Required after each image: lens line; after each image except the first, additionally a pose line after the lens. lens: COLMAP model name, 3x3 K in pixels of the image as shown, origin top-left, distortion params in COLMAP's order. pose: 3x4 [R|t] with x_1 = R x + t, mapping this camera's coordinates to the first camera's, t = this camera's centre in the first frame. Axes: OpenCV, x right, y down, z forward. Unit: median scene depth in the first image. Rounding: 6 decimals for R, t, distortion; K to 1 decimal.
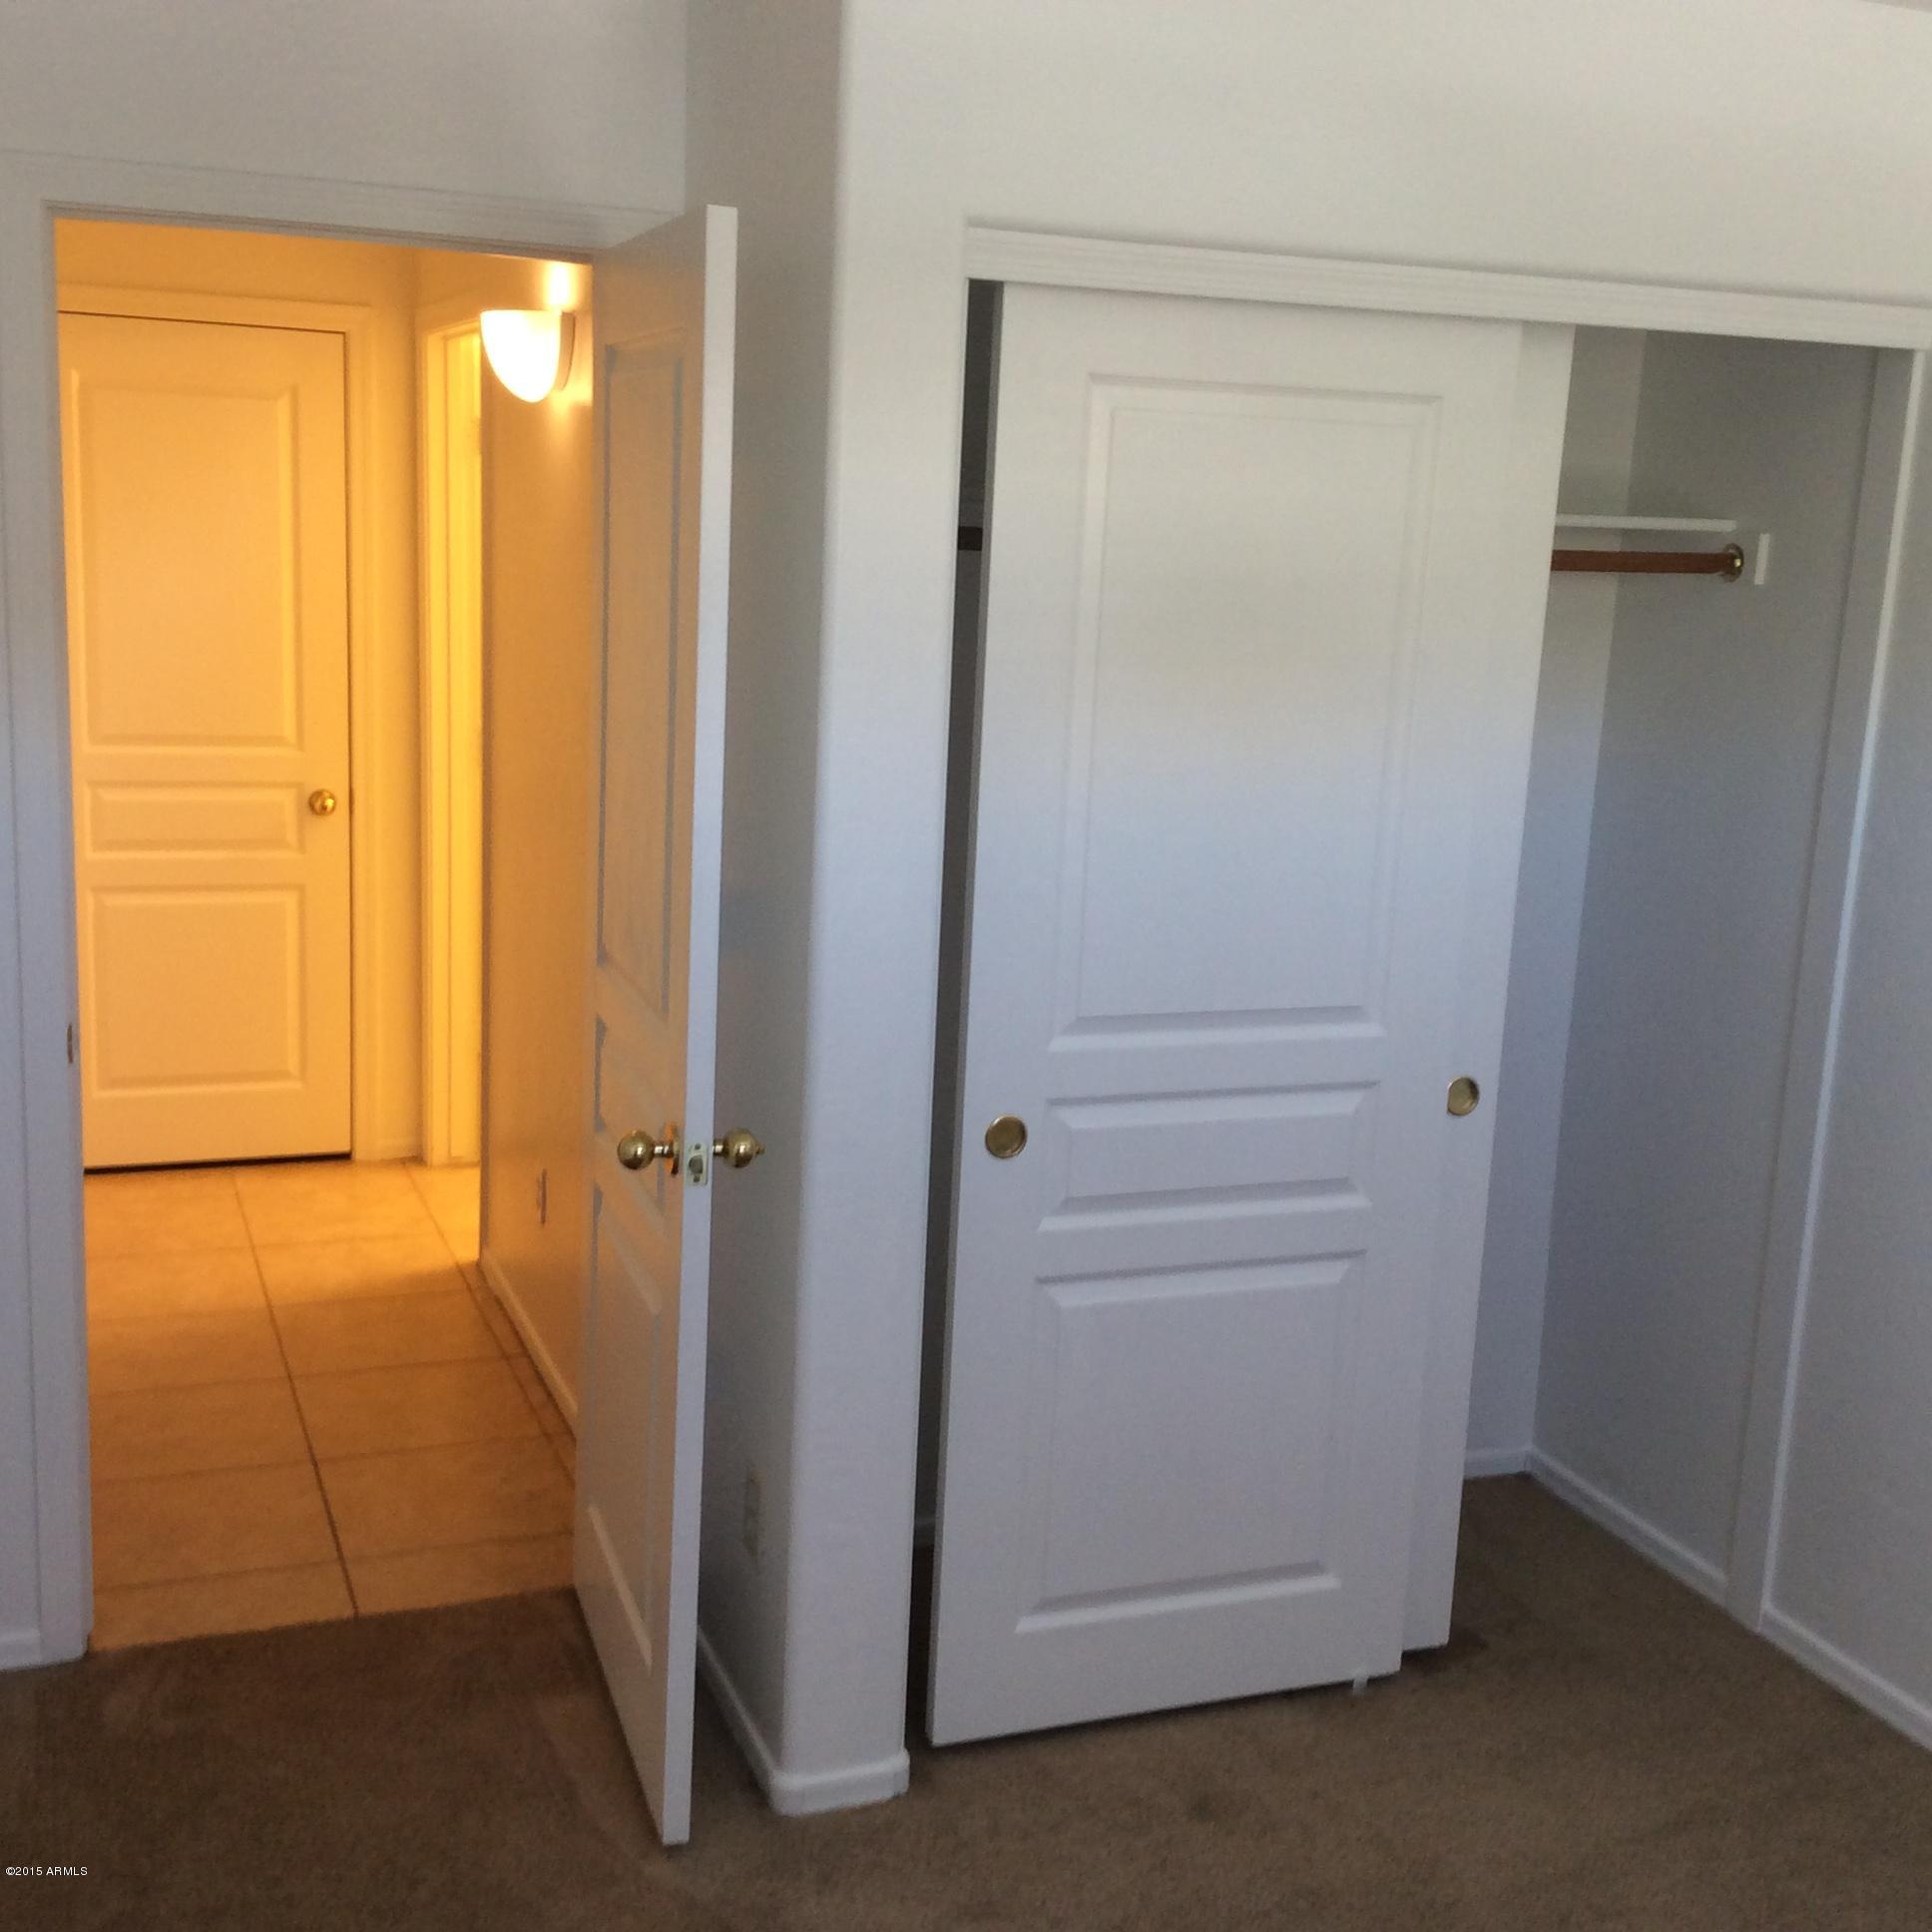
lens RADIAL K [[2319.9, 0, 981.1], [0, 2319.9, 973.7], [0, 0, 1]] dist [0.159188, -0.311837]
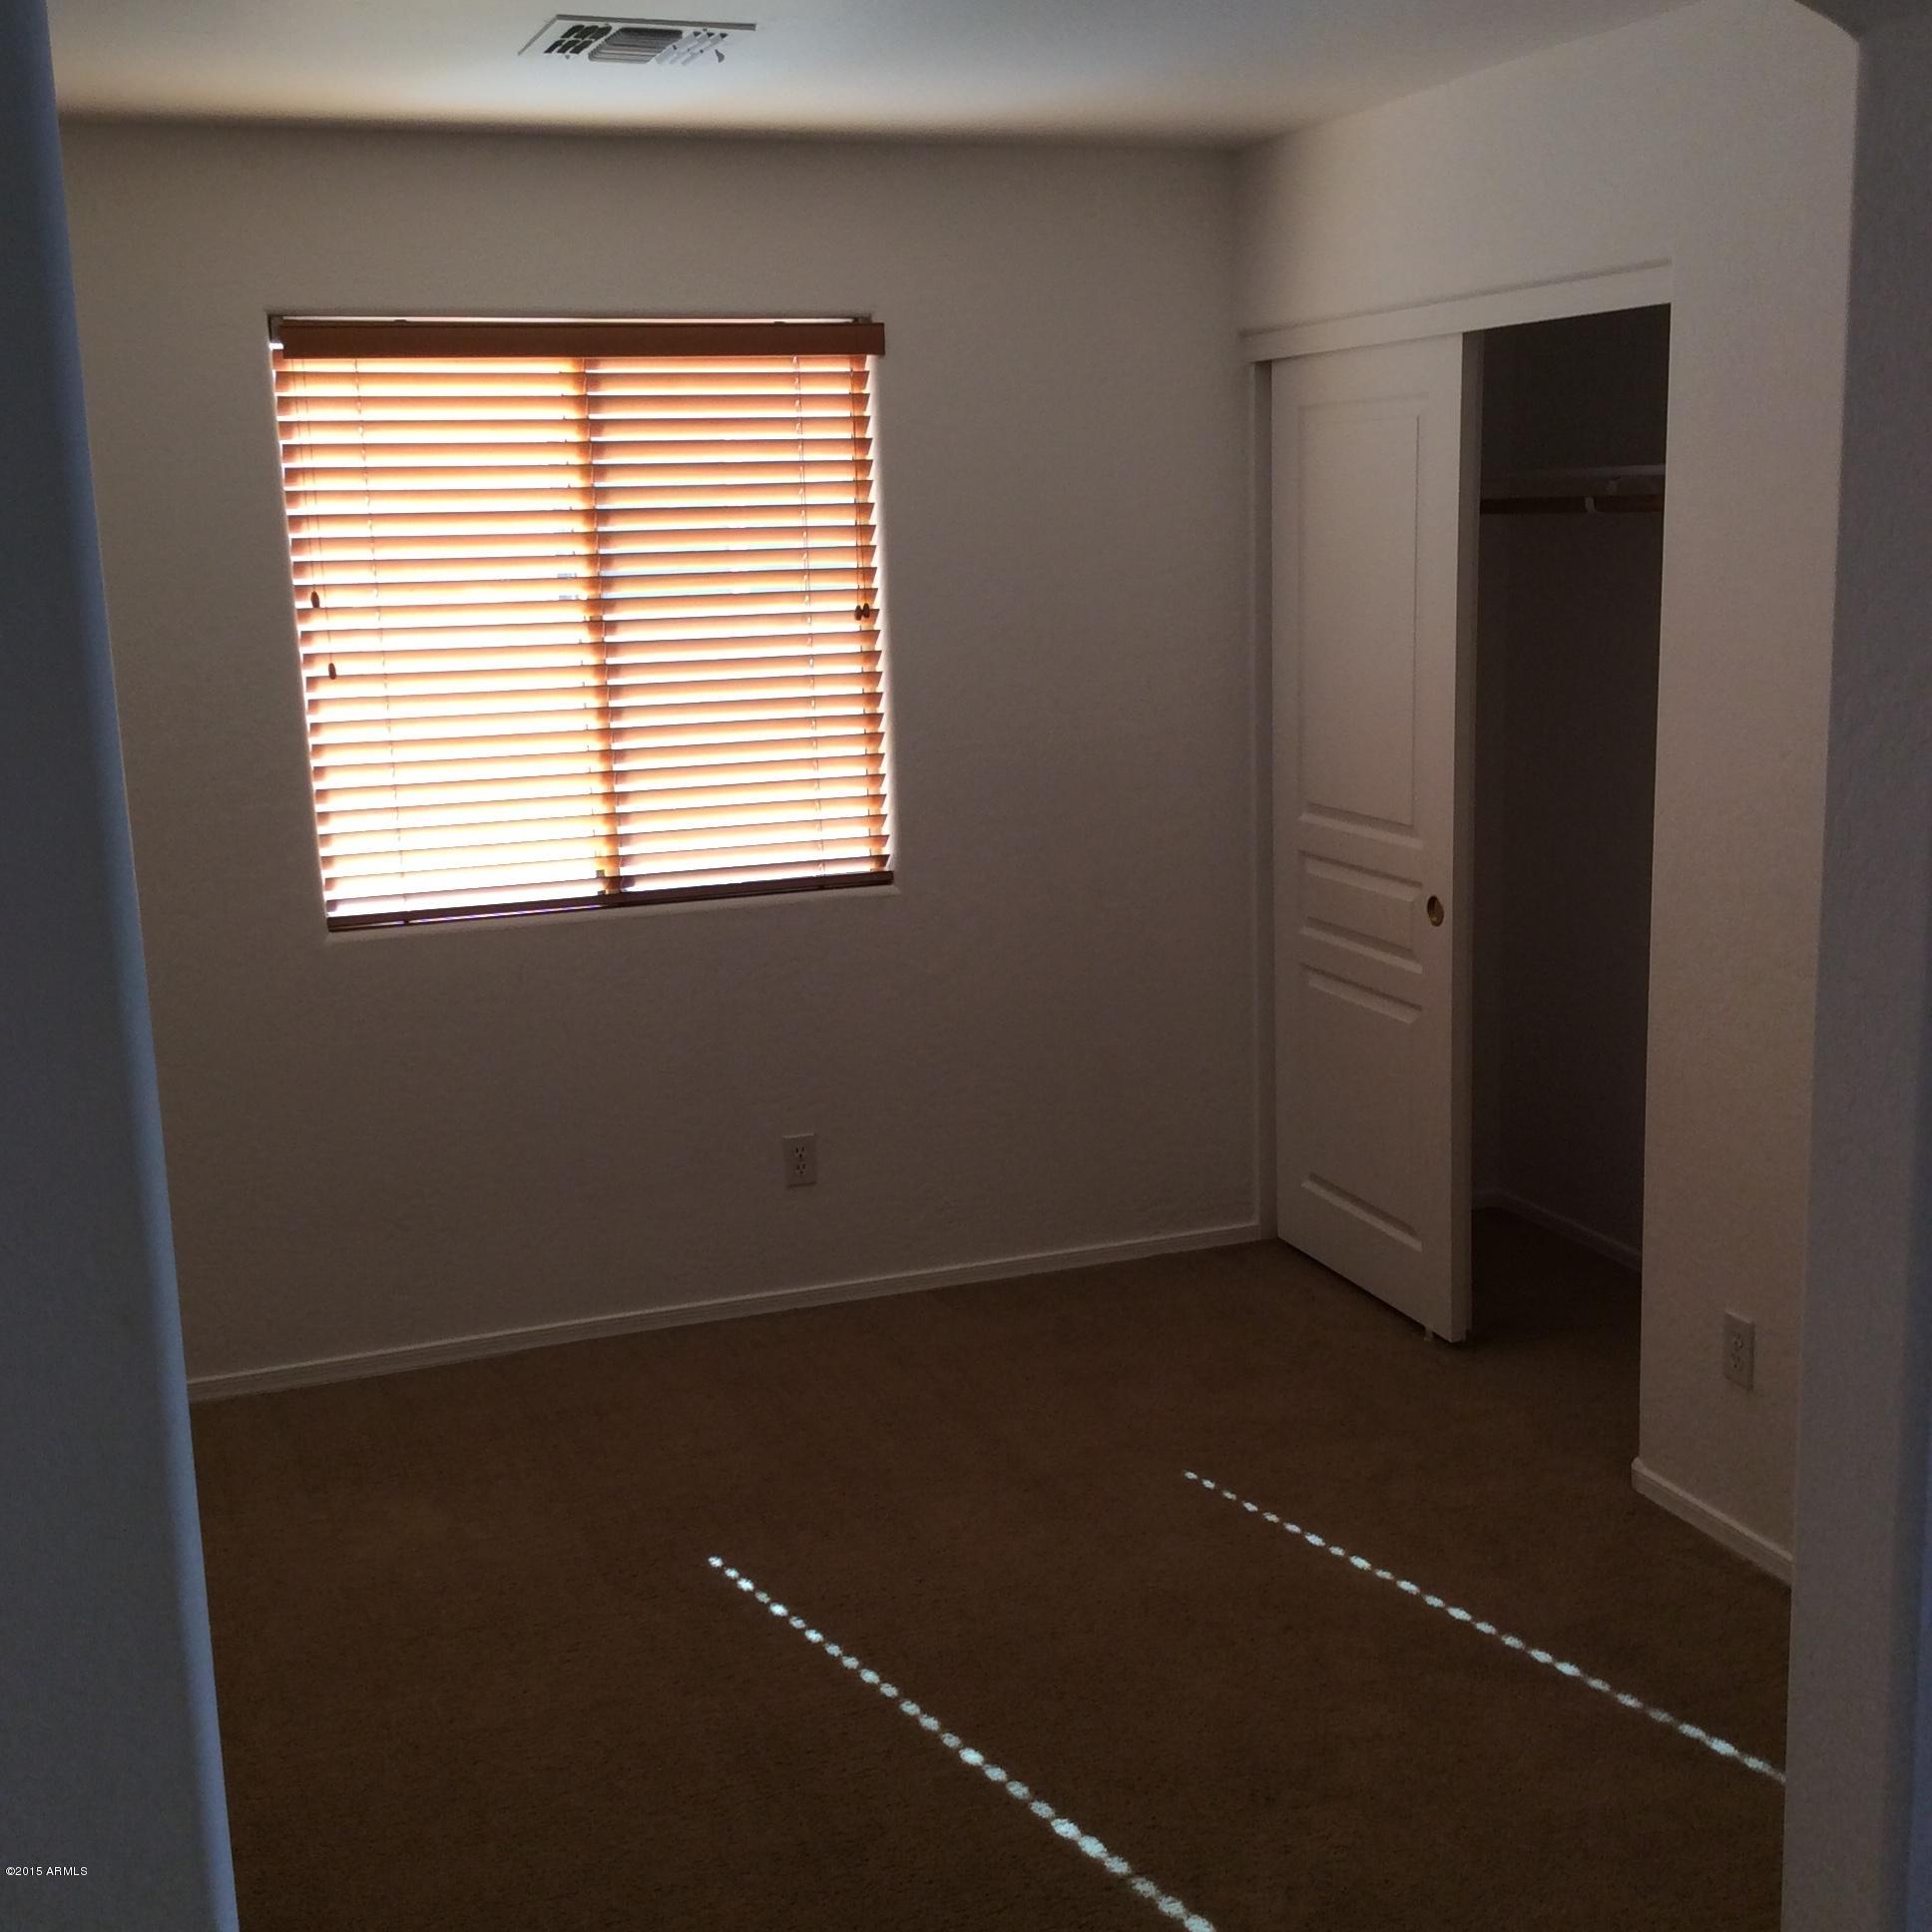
lens RADIAL K [[2319.9, 0, 981.1], [0, 2319.9, 973.7], [0, 0, 1]] dist [0.159188, -0.311837]
pose [[-0.027375, 0.155330, -0.987483, 1.583871], [-0.169697, 0.972793, 0.157724, -0.078167], [0.985116, 0.171890, -0.000271, 0.752957]]
